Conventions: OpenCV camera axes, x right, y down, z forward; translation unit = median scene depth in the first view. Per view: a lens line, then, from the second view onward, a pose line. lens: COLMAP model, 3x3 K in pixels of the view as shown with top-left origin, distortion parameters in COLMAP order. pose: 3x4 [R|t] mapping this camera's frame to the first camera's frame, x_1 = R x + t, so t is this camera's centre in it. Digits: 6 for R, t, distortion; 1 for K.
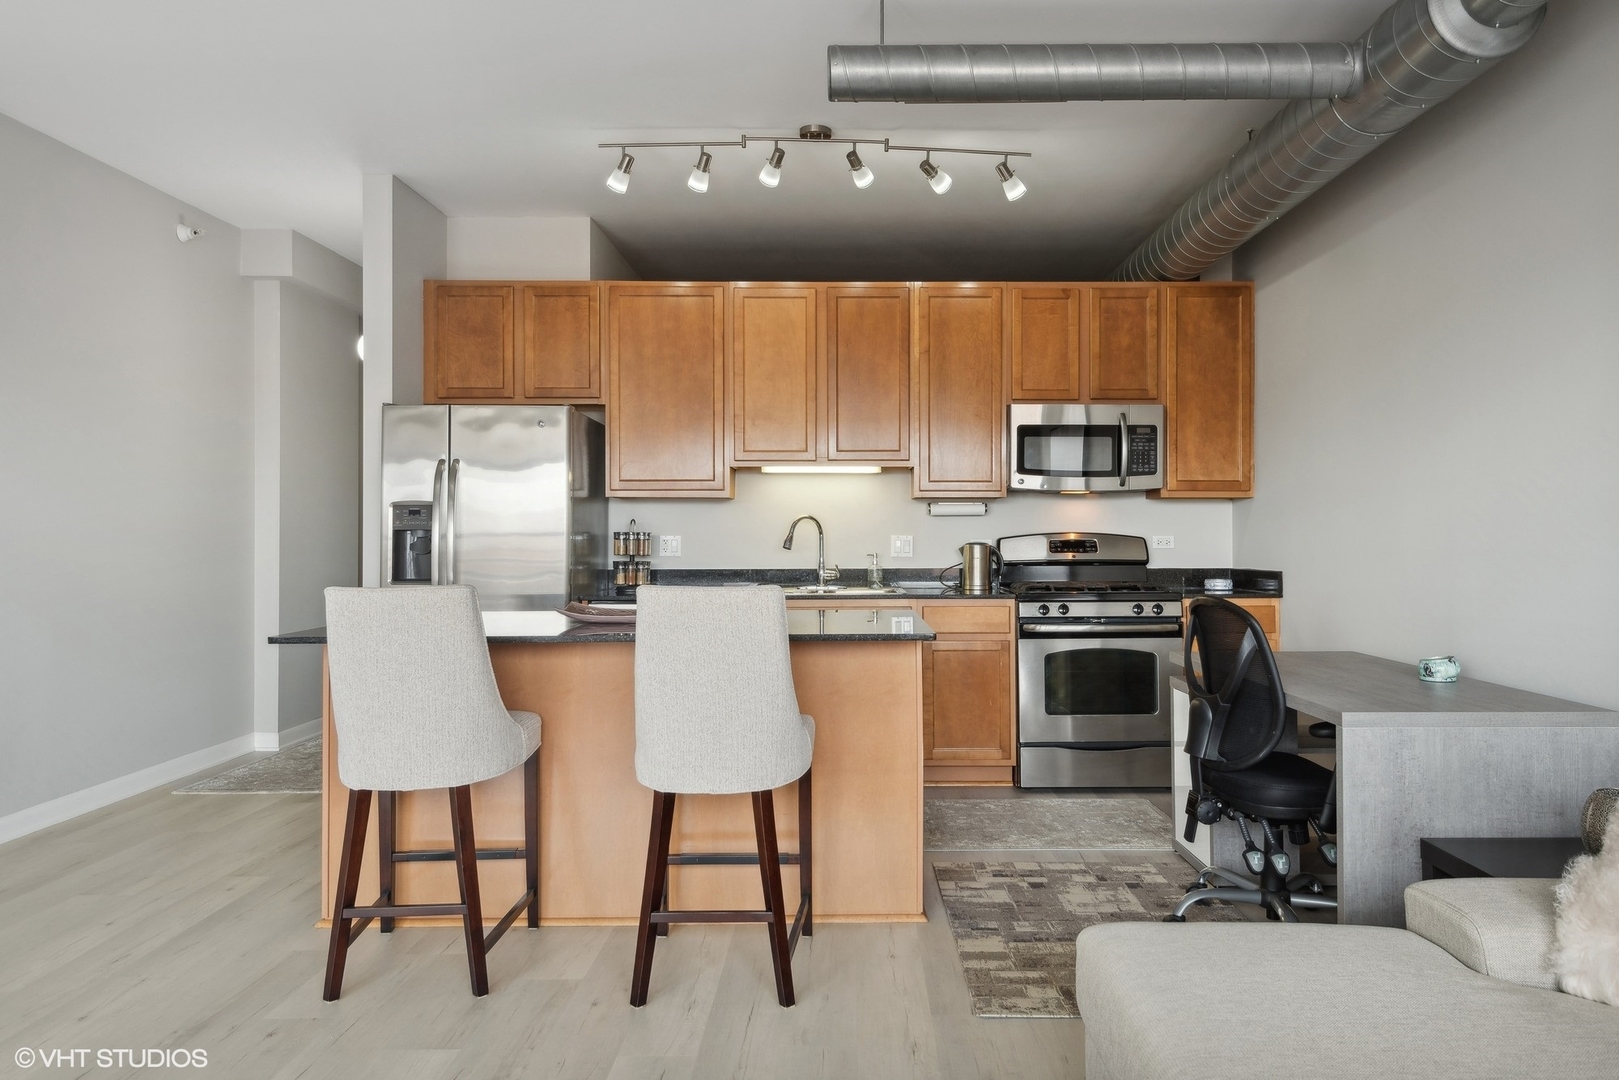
lens RADIAL K [[1098.4, 0, 812.5], [0, 1098.4, 520.5], [0, 0, 1]] dist [0.021907, -0.000972]
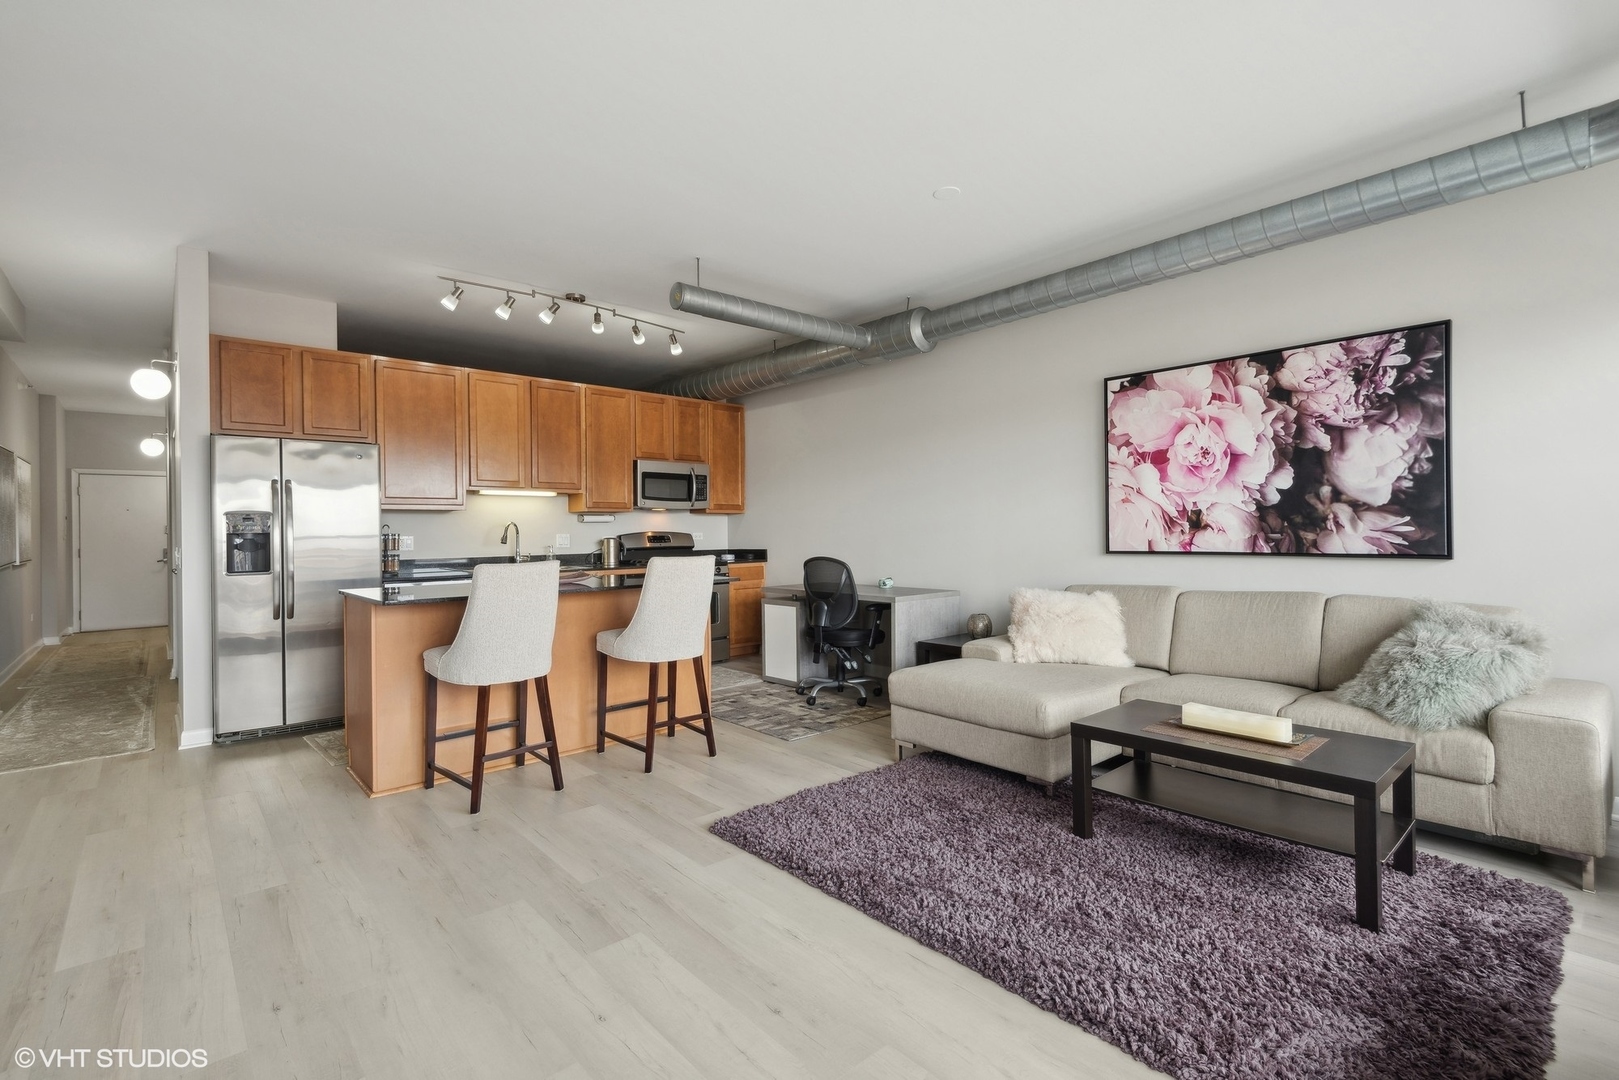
lens RADIAL K [[744.2, 0, 809.5], [0, 744.2, 540.0], [0, 0, 1]] dist [-0.002133, -0.001429]
pose [[0.743486, -0.015037, 0.668583, -0.424362], [0.001637, 0.999785, 0.020665, -0.000160], [-0.668750, -0.014270, 0.743350, -0.086833]]
